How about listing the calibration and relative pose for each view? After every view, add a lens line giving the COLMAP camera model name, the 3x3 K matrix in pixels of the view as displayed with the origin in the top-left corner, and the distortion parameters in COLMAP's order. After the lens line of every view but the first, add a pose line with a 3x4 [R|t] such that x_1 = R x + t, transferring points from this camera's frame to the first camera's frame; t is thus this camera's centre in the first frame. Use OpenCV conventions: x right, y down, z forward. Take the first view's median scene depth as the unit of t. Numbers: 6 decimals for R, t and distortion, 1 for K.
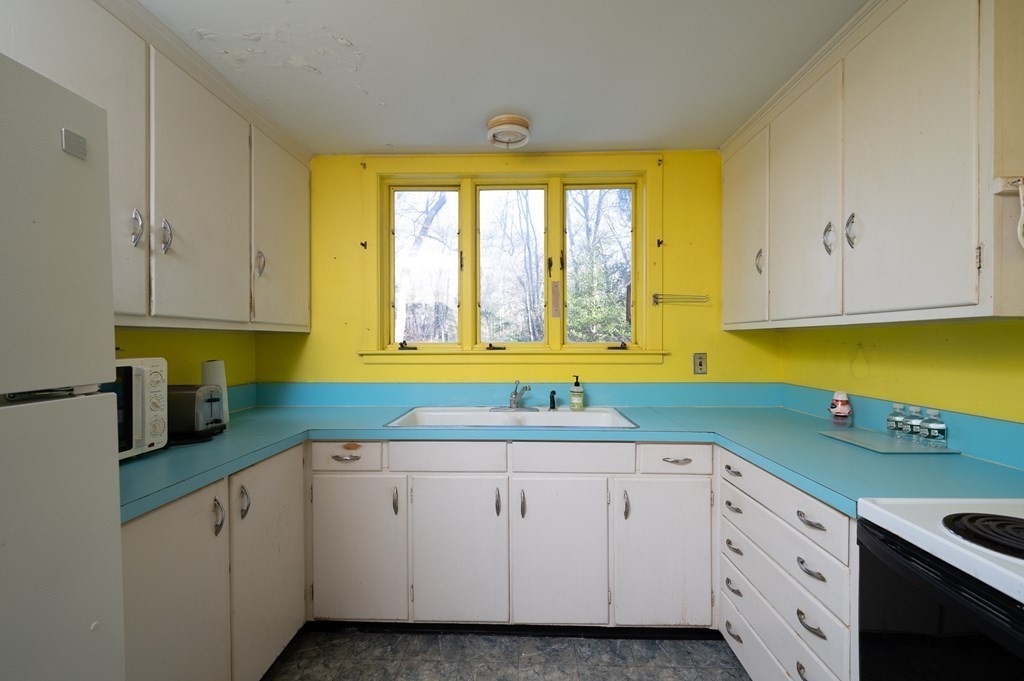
lens RADIAL K [[425.0, 0, 513.7], [0, 425.0, 342.8], [0, 0, 1]] dist [0.000155, 0.000353]
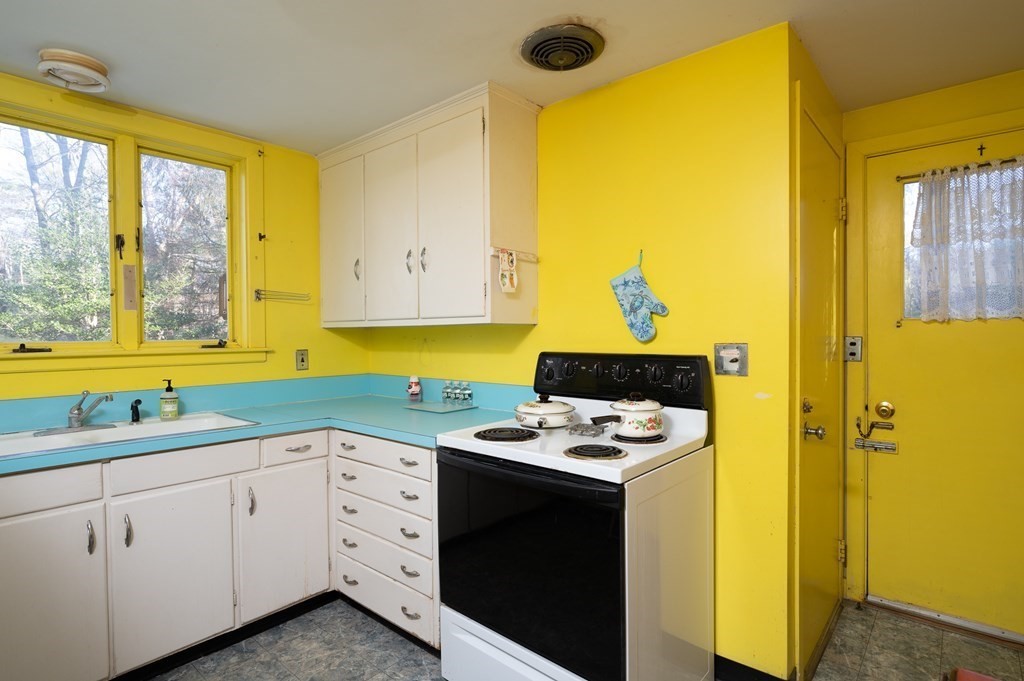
lens RADIAL K [[525.9, 0, 512.0], [0, 525.9, 340.5], [0, 0, 1]] dist [-0.000003, -0.000060]
pose [[0.632879, -0.011854, 0.774160, -0.271796], [0.009772, 0.999925, 0.007323, -0.002778], [-0.774189, 0.002930, 0.632948, -0.240589]]
